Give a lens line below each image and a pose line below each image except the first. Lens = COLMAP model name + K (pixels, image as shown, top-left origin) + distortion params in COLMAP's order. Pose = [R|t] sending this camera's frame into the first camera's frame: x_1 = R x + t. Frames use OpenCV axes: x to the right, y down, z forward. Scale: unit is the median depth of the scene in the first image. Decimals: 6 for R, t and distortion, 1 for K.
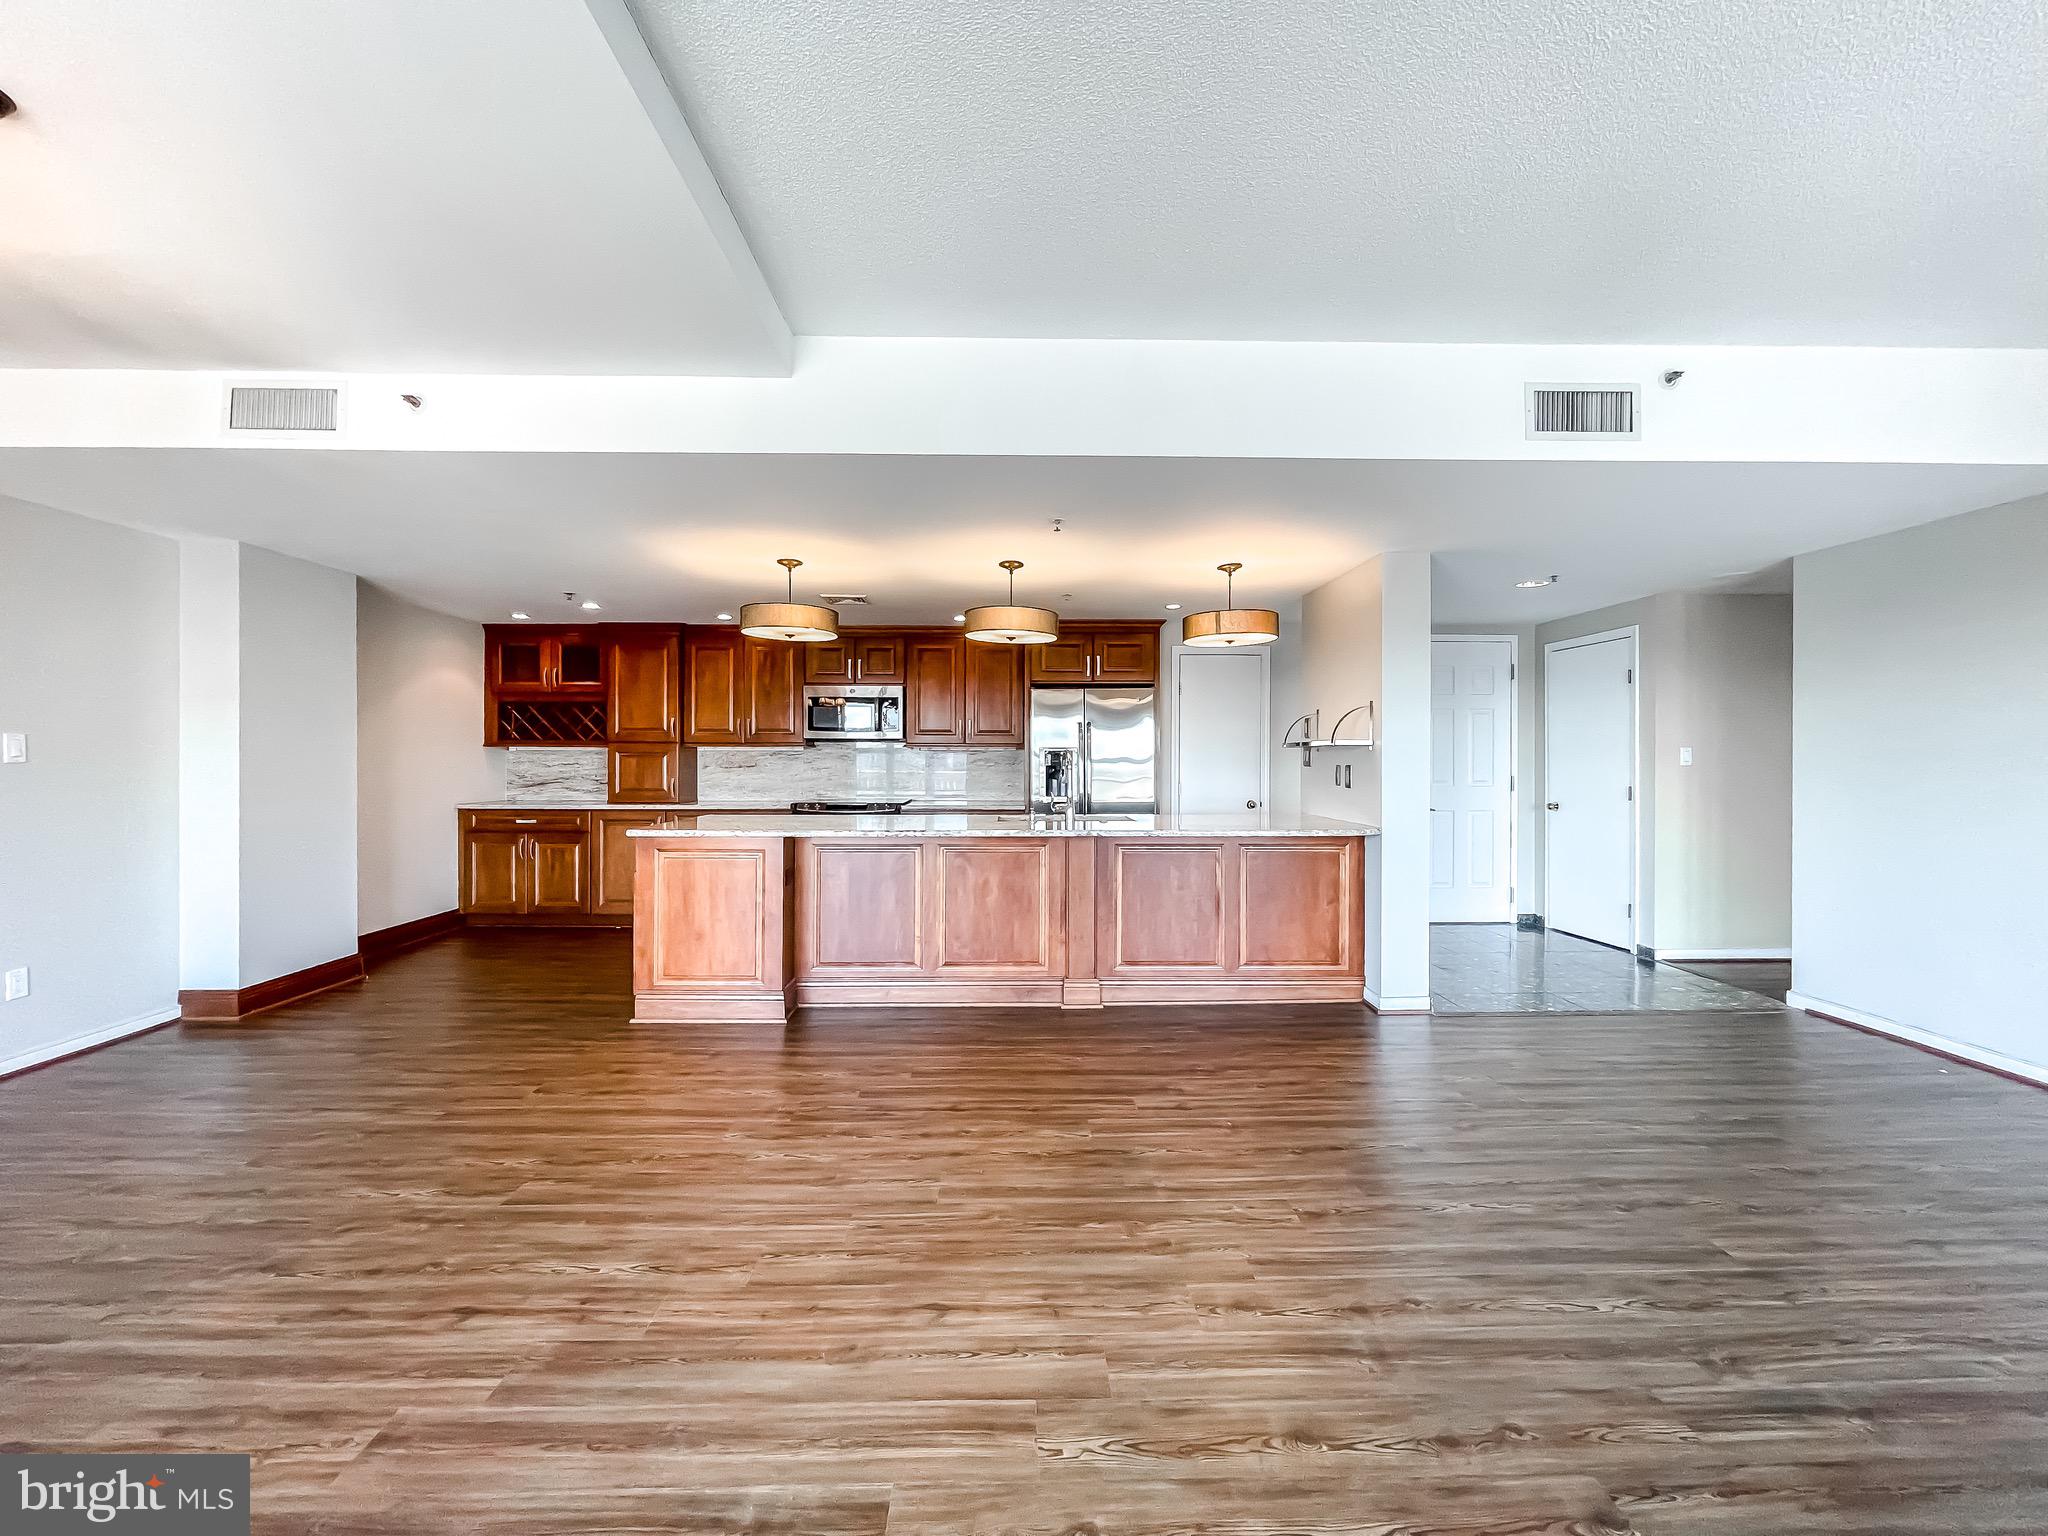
lens RADIAL K [[827.3, 0, 1025.0], [0, 827.3, 768.3], [0, 0, 1]] dist [0.001162, -0.000946]
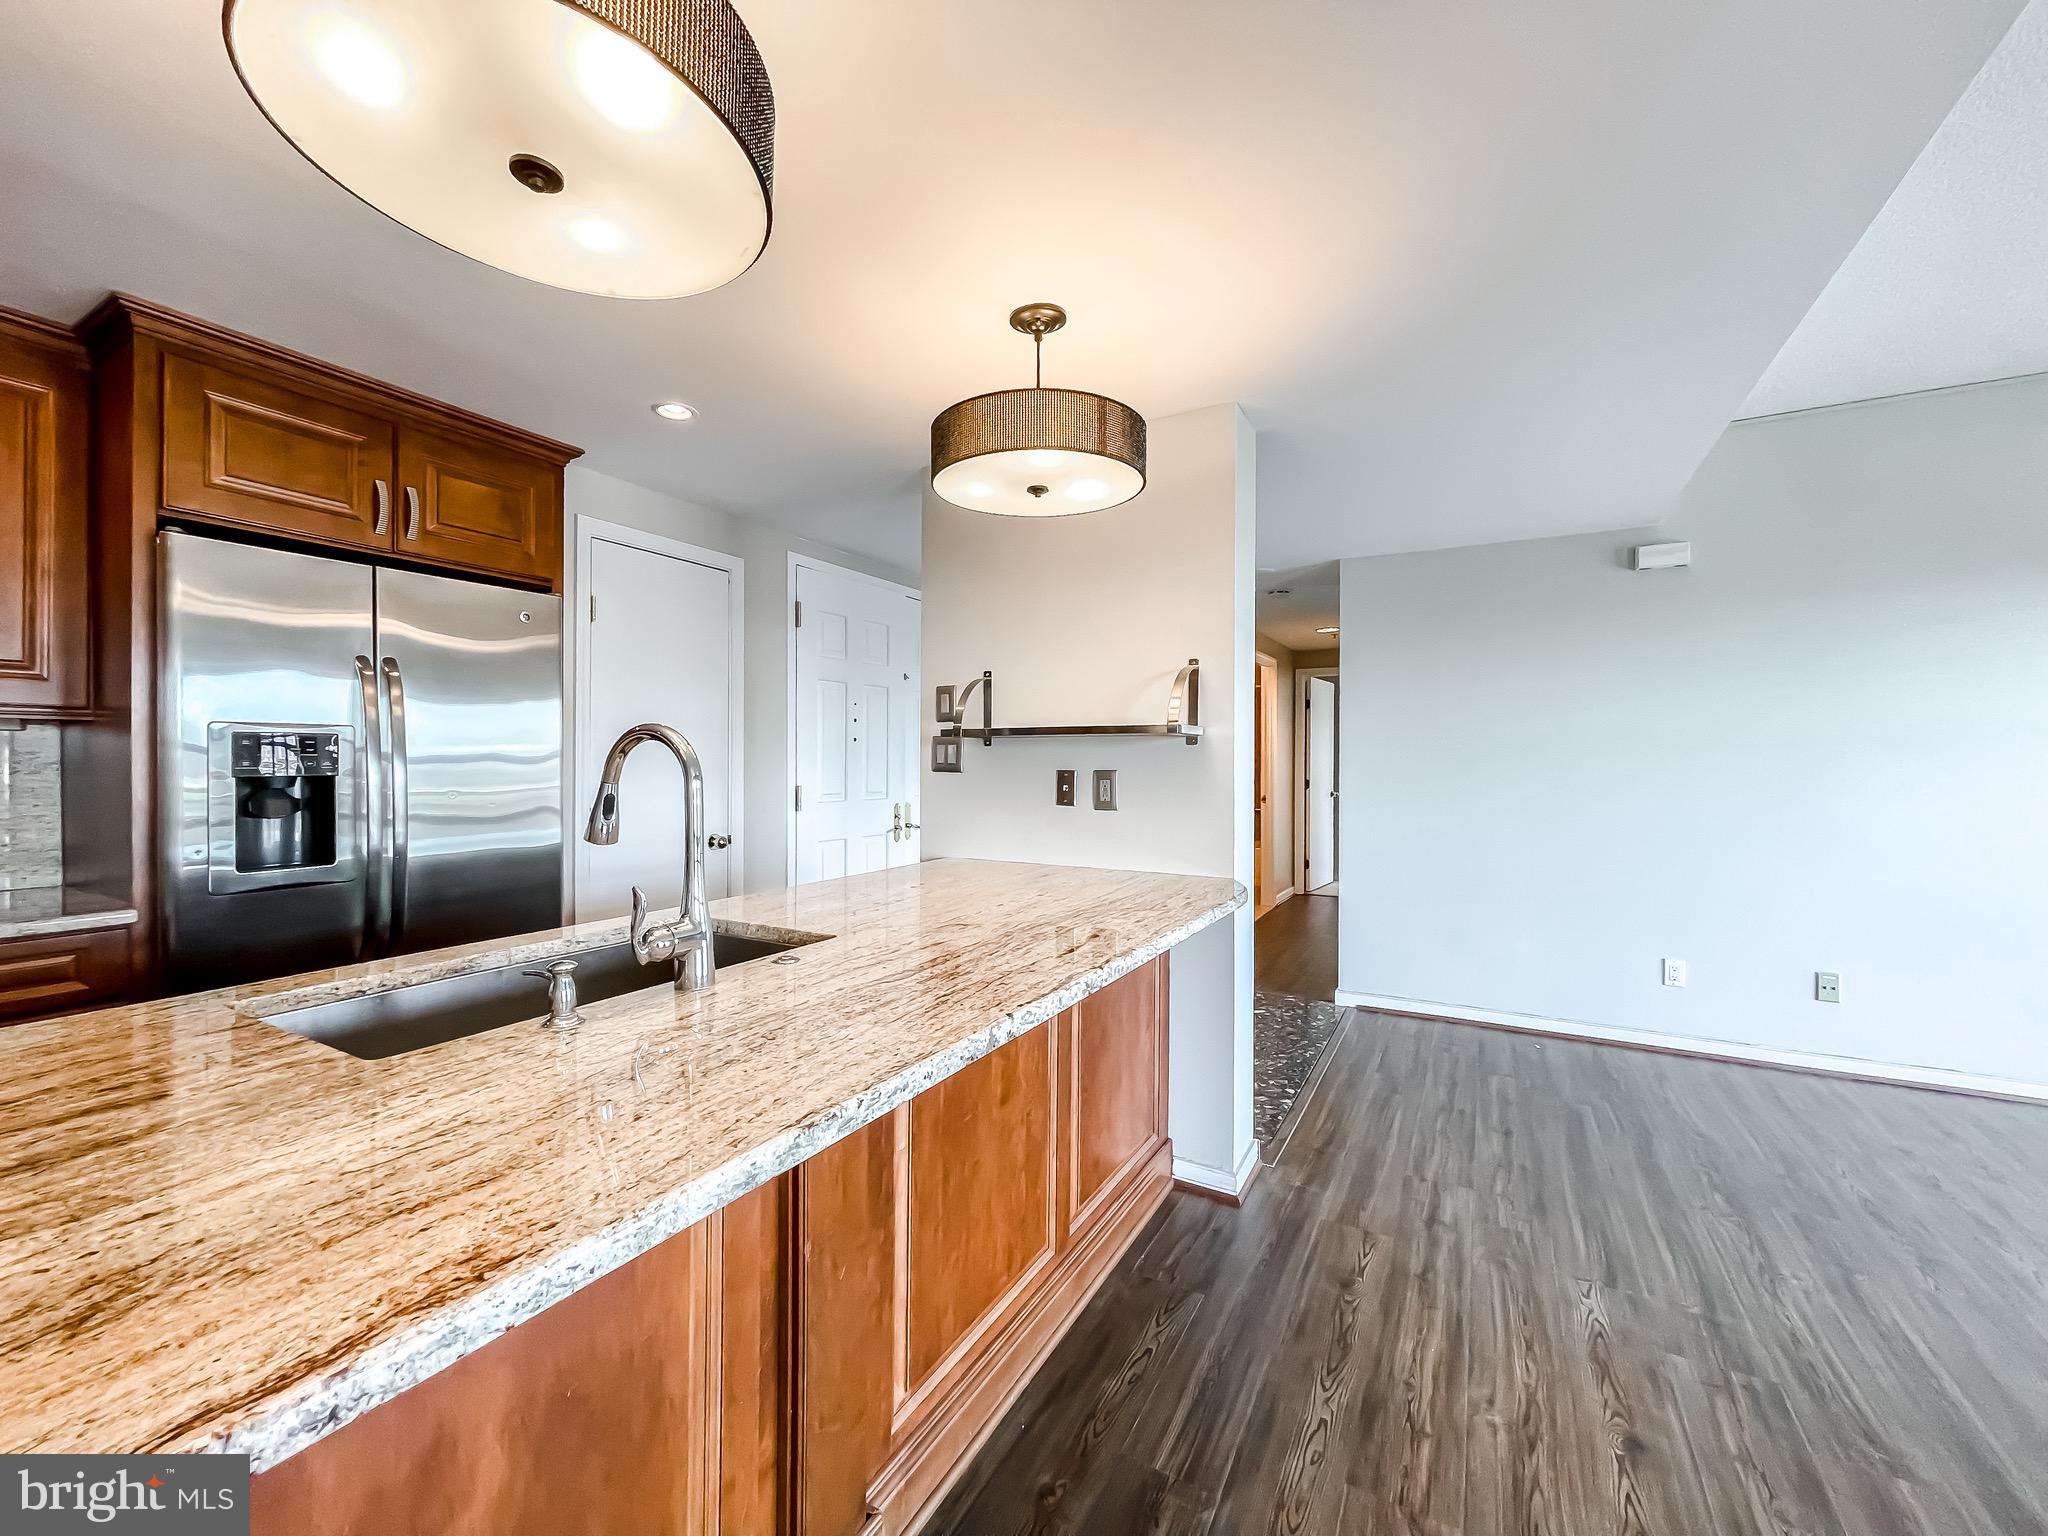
lens RADIAL K [[827.3, 0, 1023.3], [0, 827.3, 760.3], [0, 0, 1]] dist [0.001162, -0.000946]
pose [[0.513623, 0.000185, 0.858016, -0.140785], [0.007956, 0.999956, -0.004979, -0.008519], [-0.857979, 0.009384, 0.513599, 0.840144]]
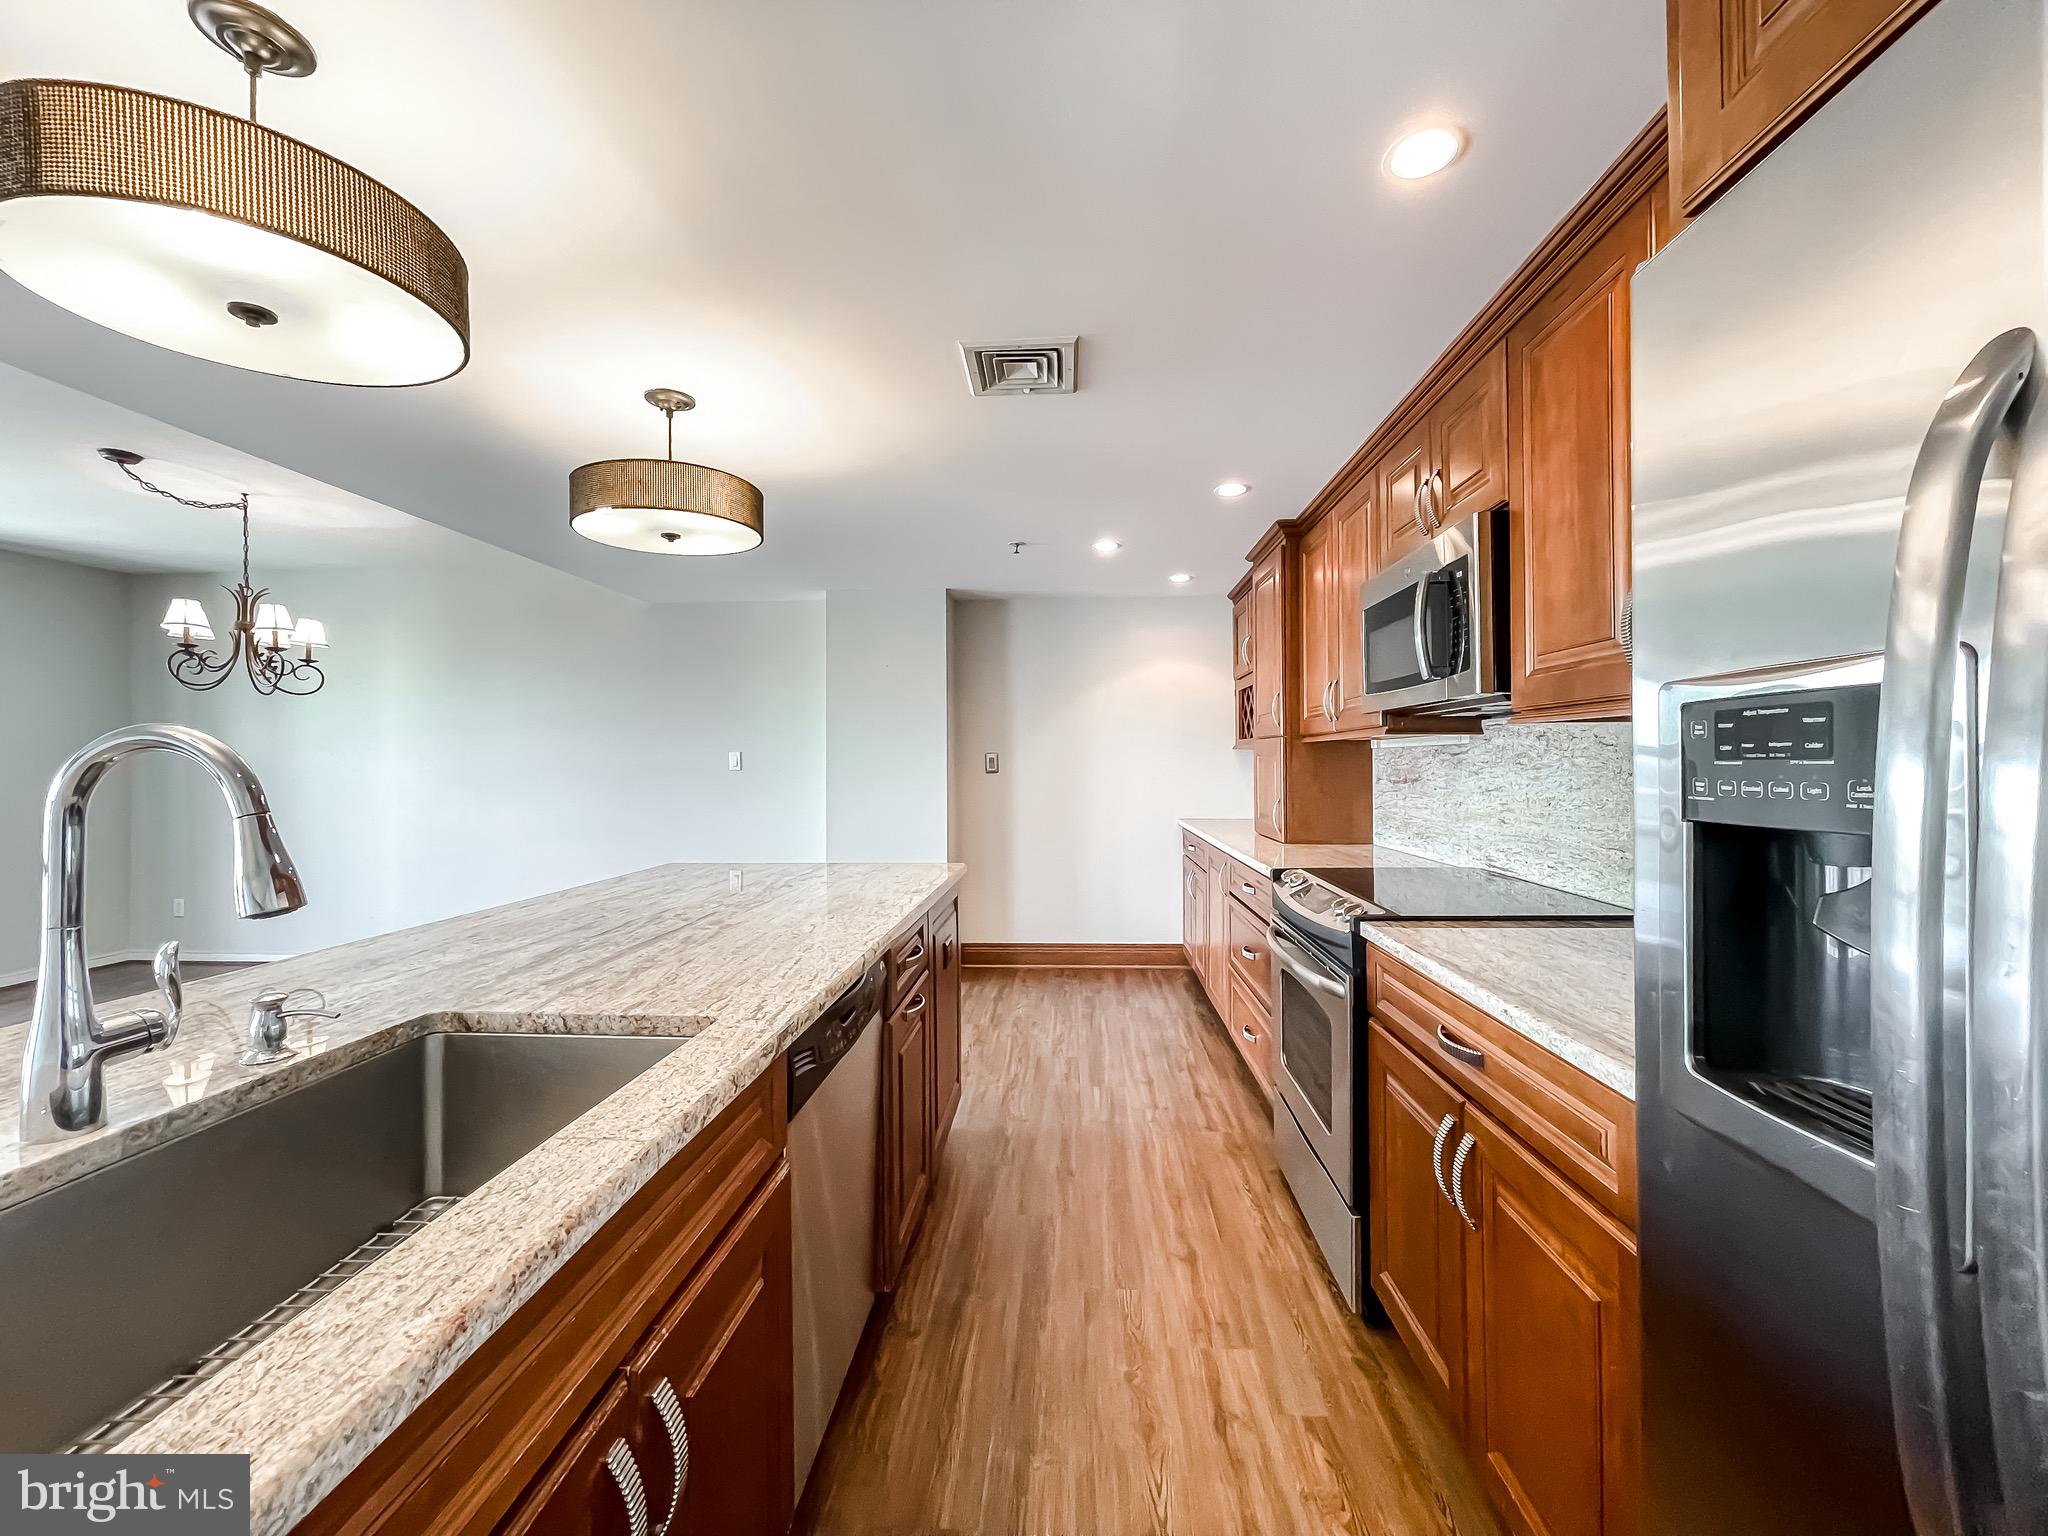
lens RADIAL K [[827.3, 0, 1023.5], [0, 827.3, 764.3], [0, 0, 1]] dist [0.001162, -0.000946]
pose [[-0.085819, -0.001246, -0.996310, 0.240815], [-0.005166, 0.999986, -0.000805, -0.016596], [0.996297, 0.005078, -0.085825, 1.349213]]
